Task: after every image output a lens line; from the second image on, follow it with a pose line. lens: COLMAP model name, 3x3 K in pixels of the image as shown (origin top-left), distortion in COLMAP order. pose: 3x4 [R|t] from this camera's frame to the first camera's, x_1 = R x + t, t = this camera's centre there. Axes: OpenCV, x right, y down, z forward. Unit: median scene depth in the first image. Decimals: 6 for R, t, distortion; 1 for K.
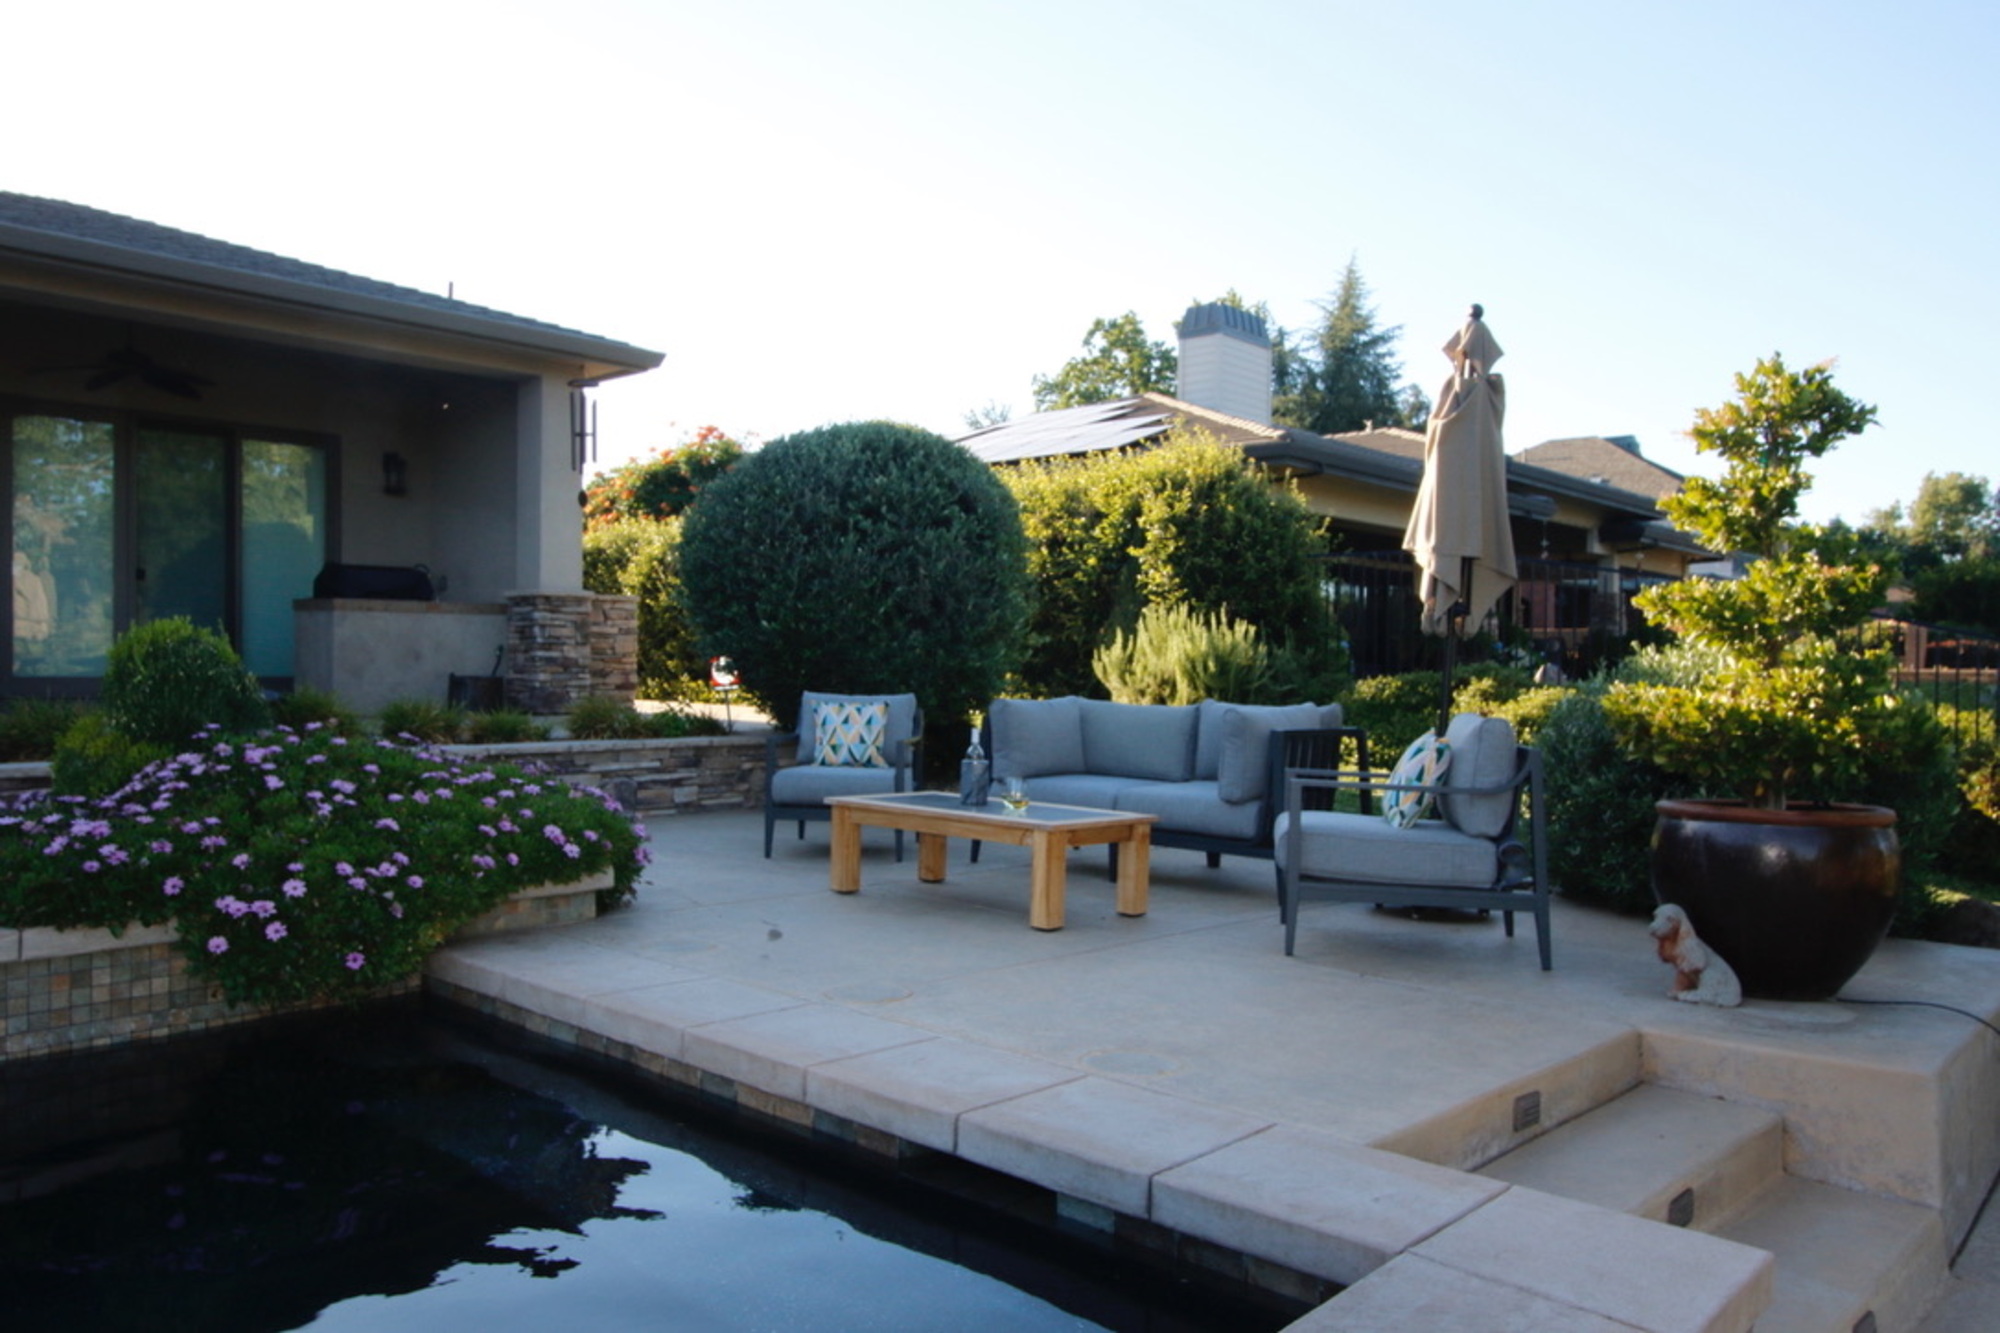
lens RADIAL K [[1429.8, 0, 1000.0], [0, 1429.8, 666.5], [0, 0, 1]] dist [-0.000420, 0.000330]
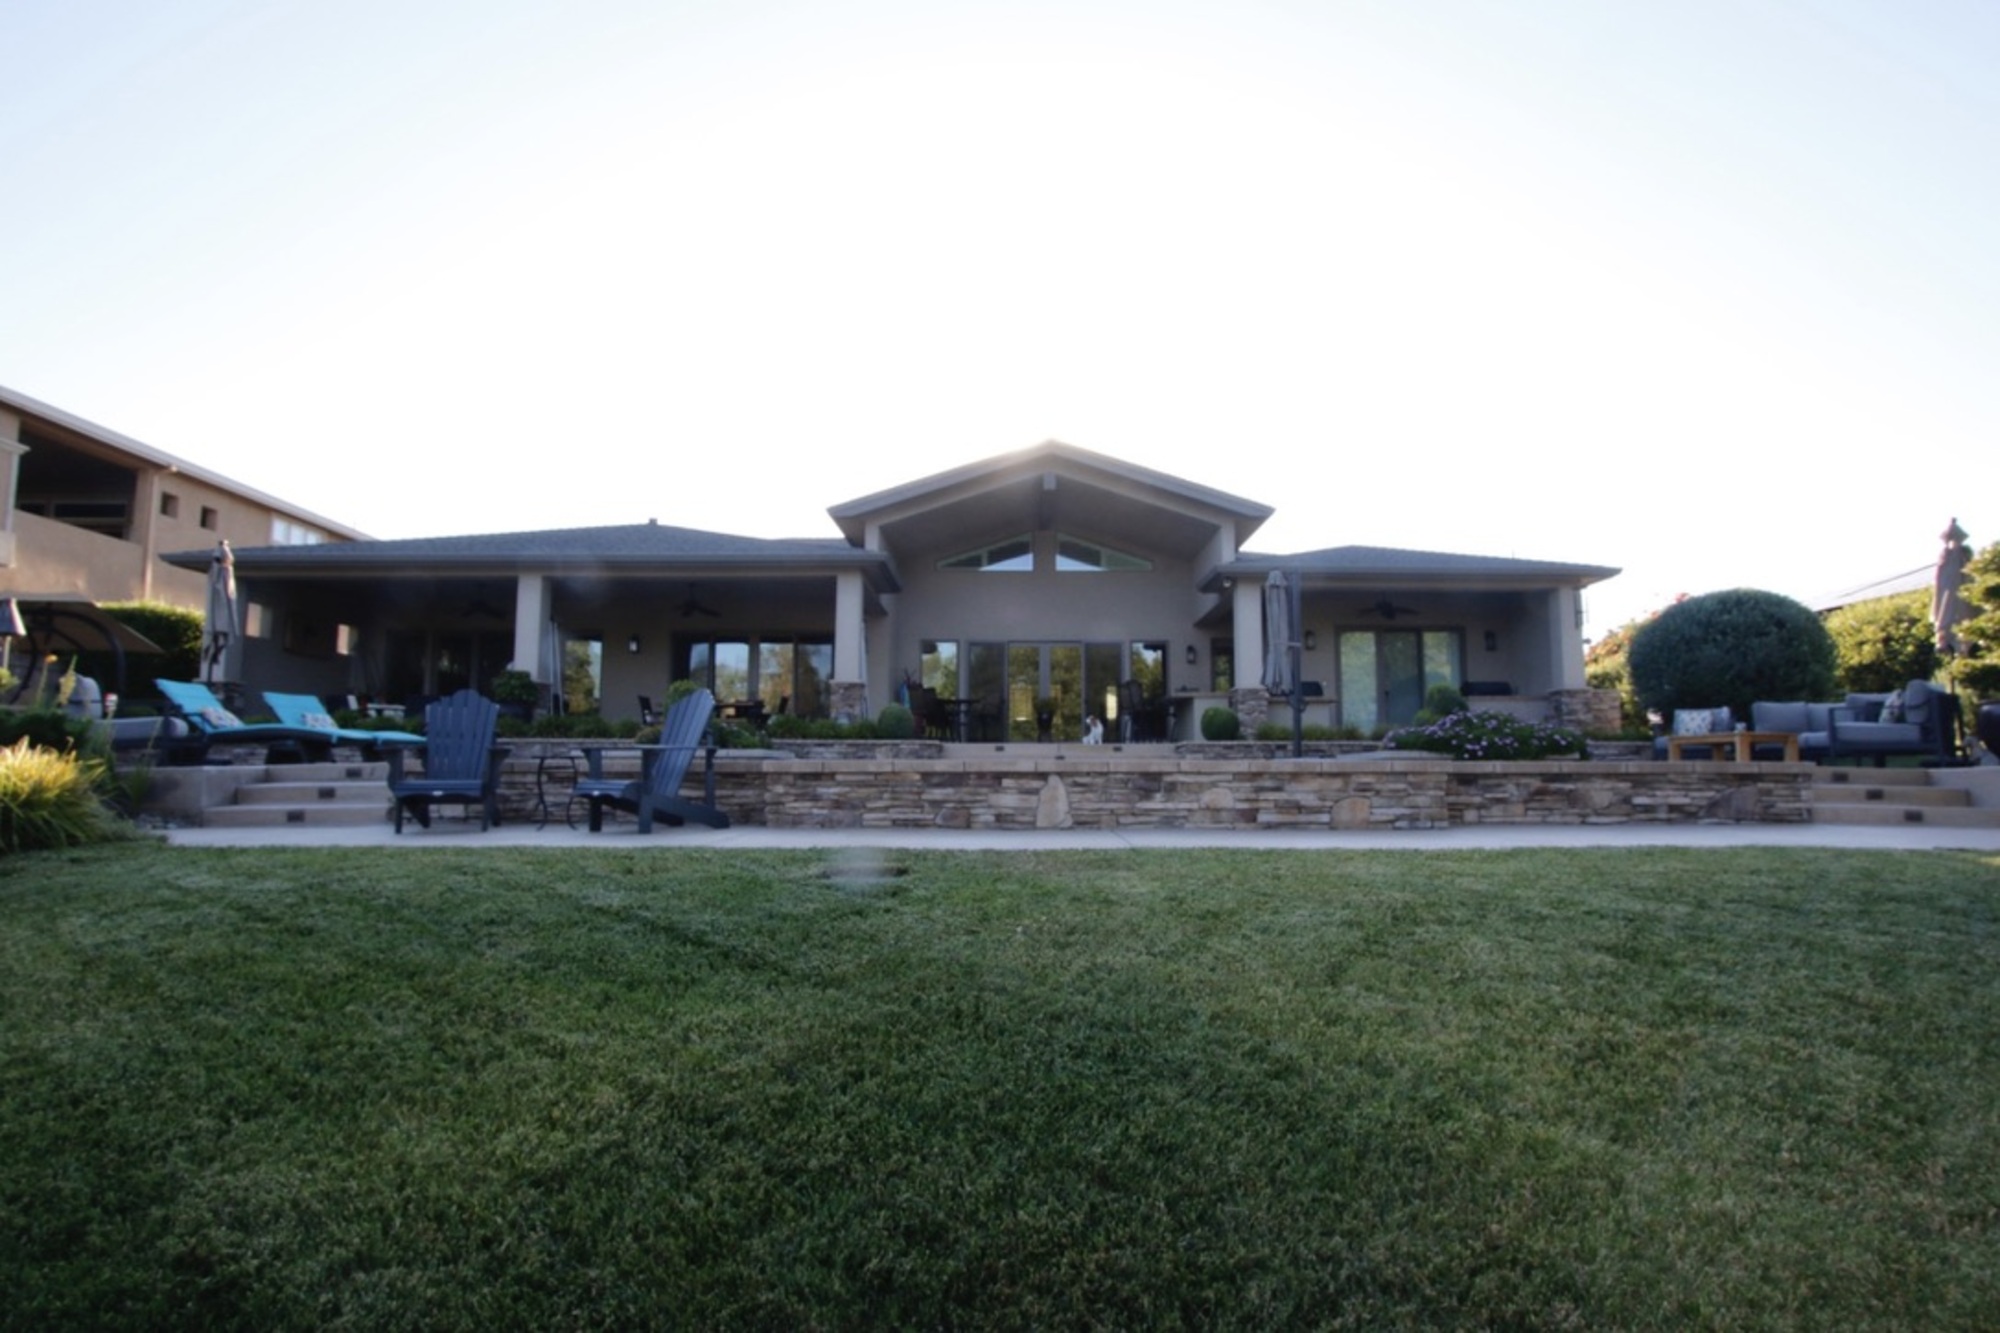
lens RADIAL K [[1130.6, 0, 1001.6], [0, 1130.6, 693.5], [0, 0, 1]] dist [-0.001075, -0.000151]
pose [[0.699562, -0.072084, -0.710927, 0.283270], [0.004362, 0.995311, -0.096627, 0.113380], [0.714559, 0.064496, 0.696596, -0.755272]]
